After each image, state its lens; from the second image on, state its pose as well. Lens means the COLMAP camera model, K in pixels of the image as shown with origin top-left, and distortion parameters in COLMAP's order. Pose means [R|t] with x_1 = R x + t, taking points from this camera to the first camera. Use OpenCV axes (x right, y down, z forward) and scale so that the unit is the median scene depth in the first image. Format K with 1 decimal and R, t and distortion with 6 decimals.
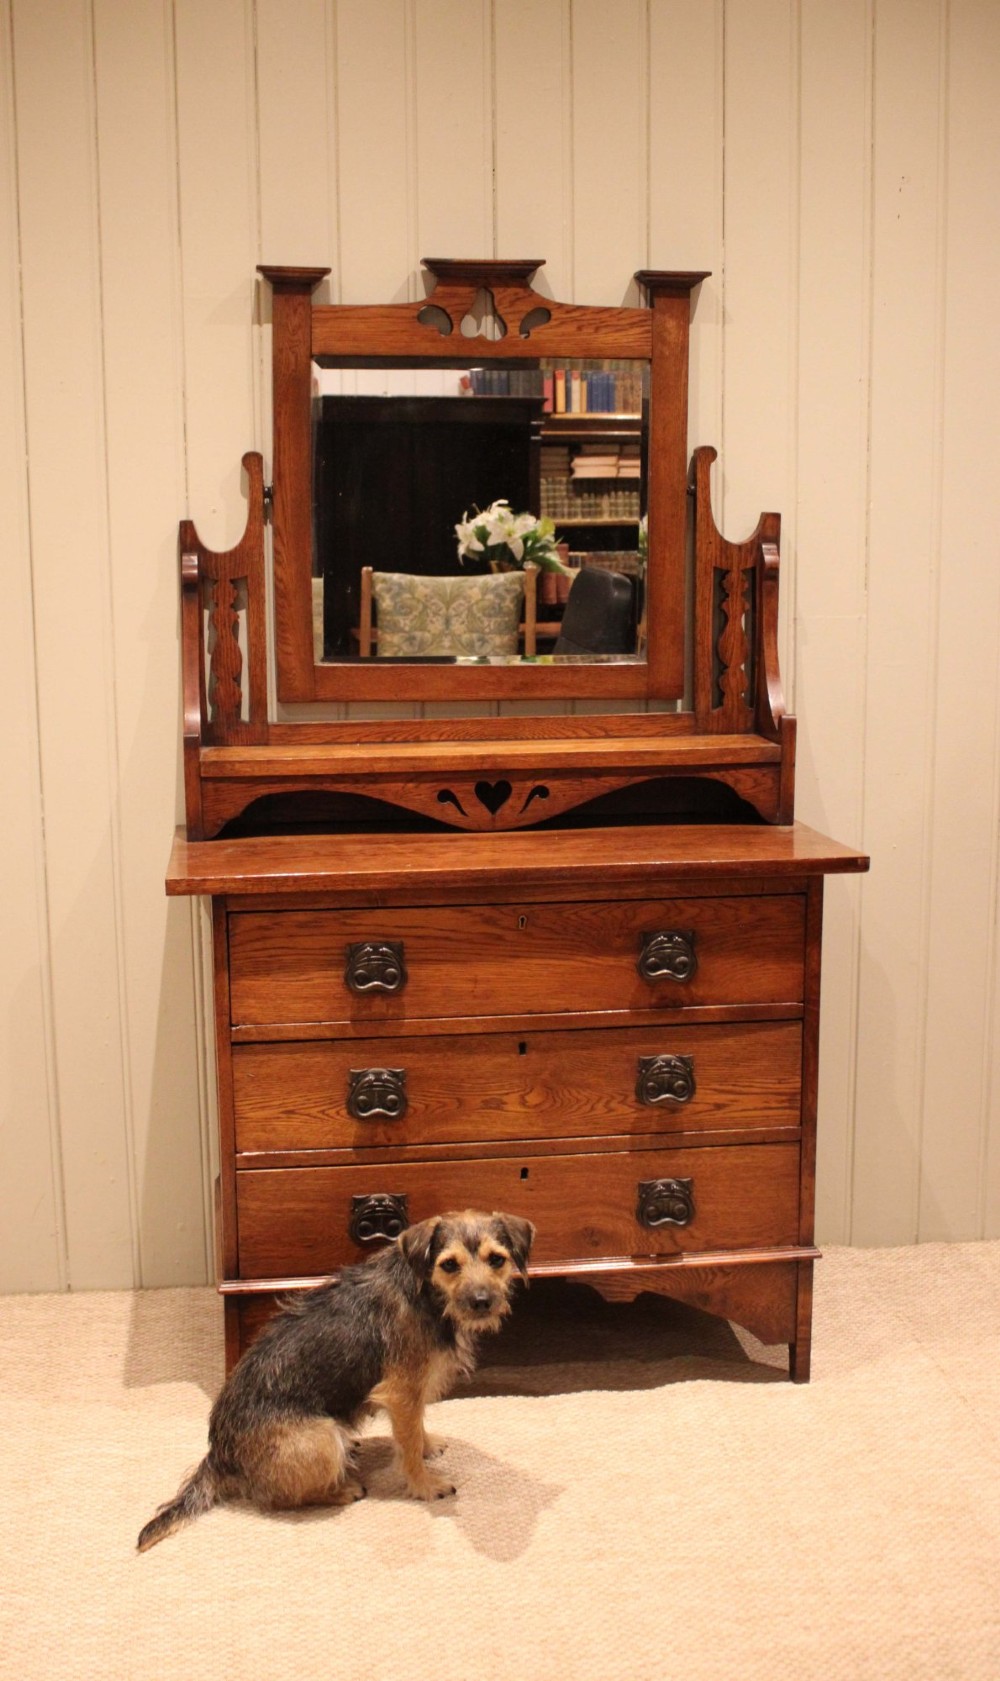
lens RADIAL K [[1970.7, 0, 451.9], [0, 1970.7, 799.2], [0, 0, 1]] dist [-0.131128, 0.000000]
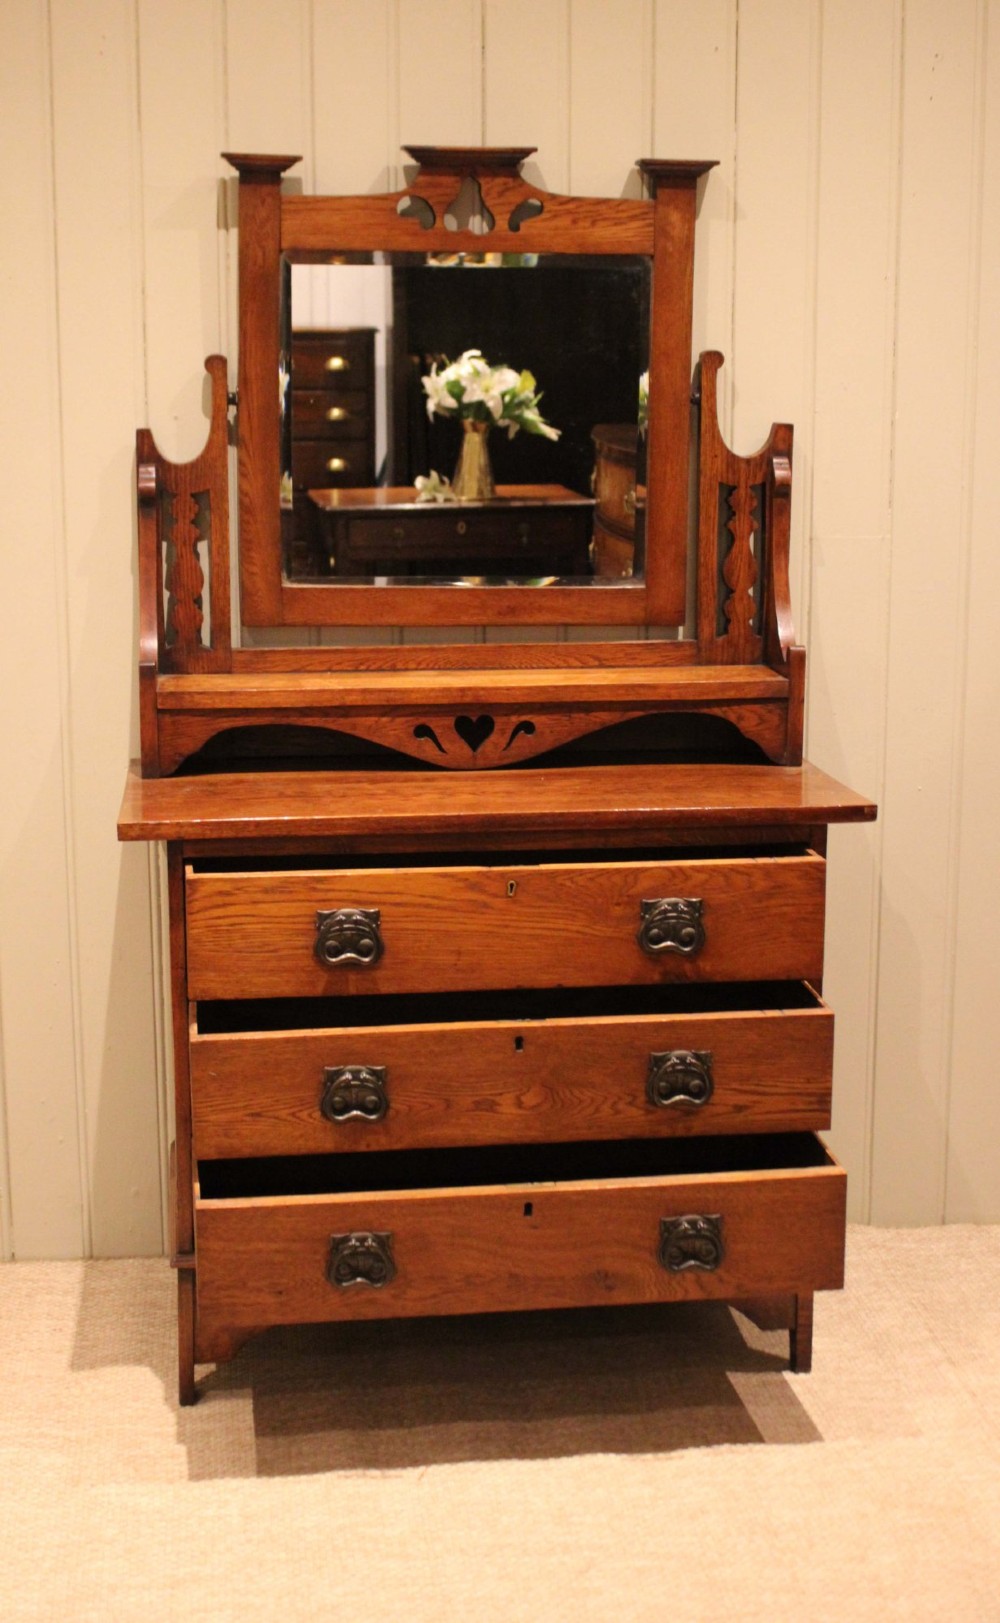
lens RADIAL K [[2307.5, 0, 436.4], [0, 2307.5, 726.1], [0, 0, 1]] dist [-0.112776, 0.000000]
pose [[0.999813, 0.009976, -0.016596, 0.021306], [-0.009699, 0.999814, 0.016683, -0.022215], [0.016760, -0.016519, 0.999723, -0.081018]]
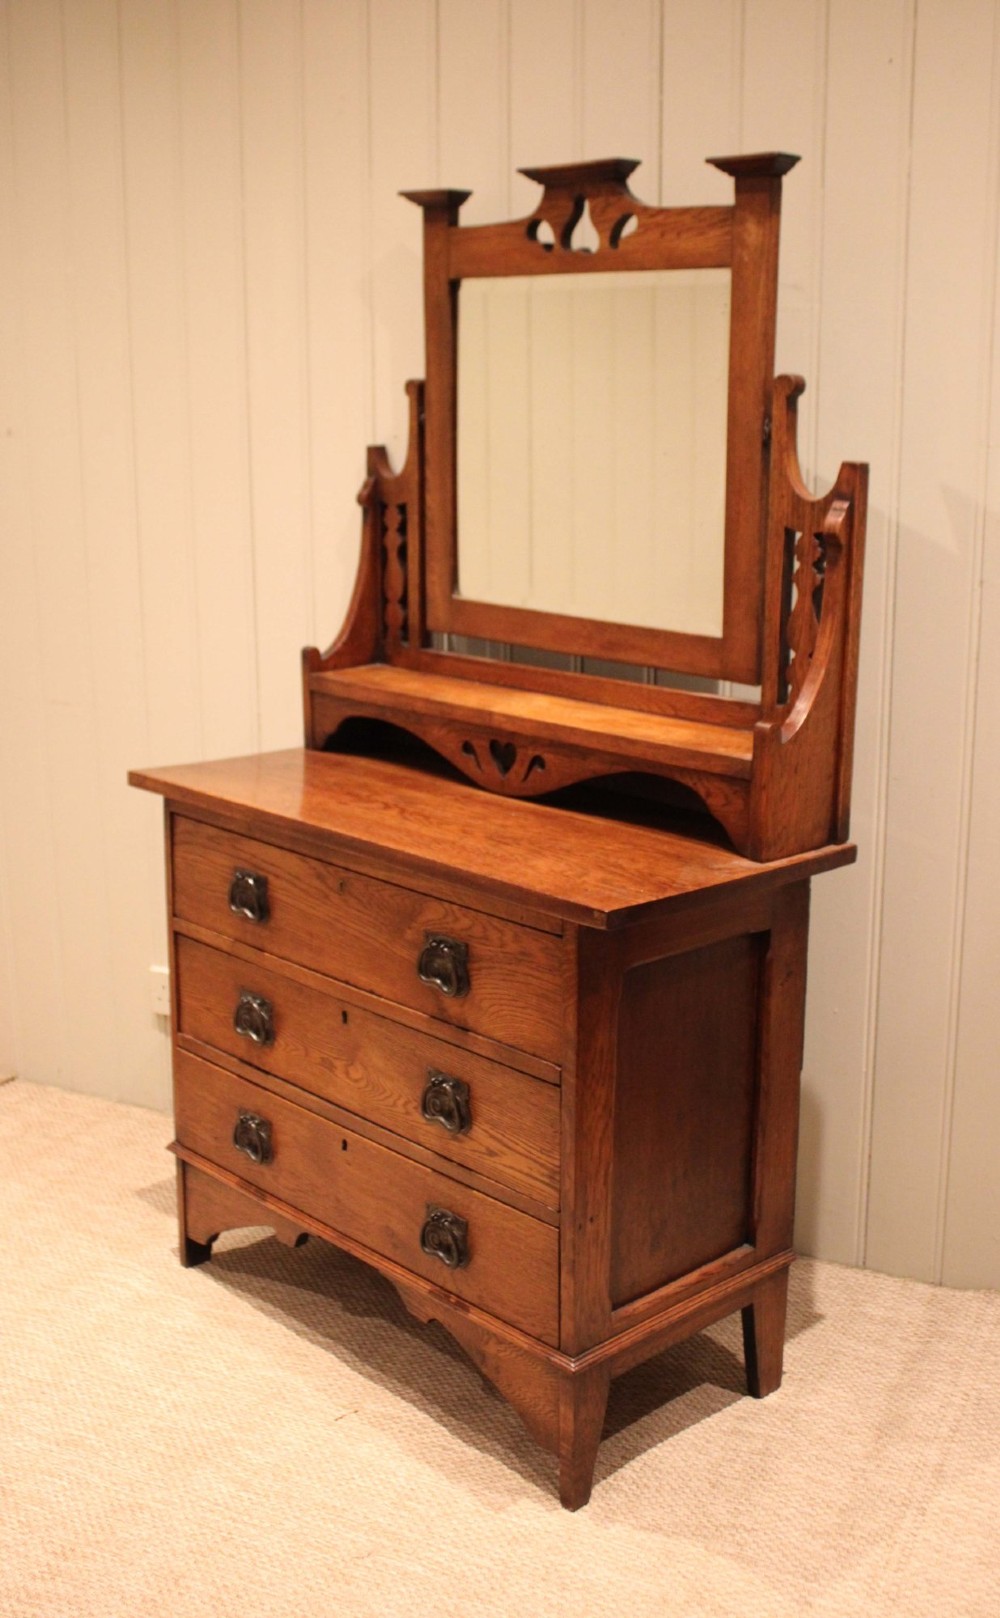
lens RADIAL K [[1721.5, 0, 502.1], [0, 1721.5, 789.7], [0, 0, 1]] dist [-0.113333, 0.000000]
pose [[0.602286, 0.190482, -0.775221, 0.653290], [-0.136185, 0.981396, 0.135337, -0.096457], [0.786578, 0.024062, 0.617022, 0.505286]]
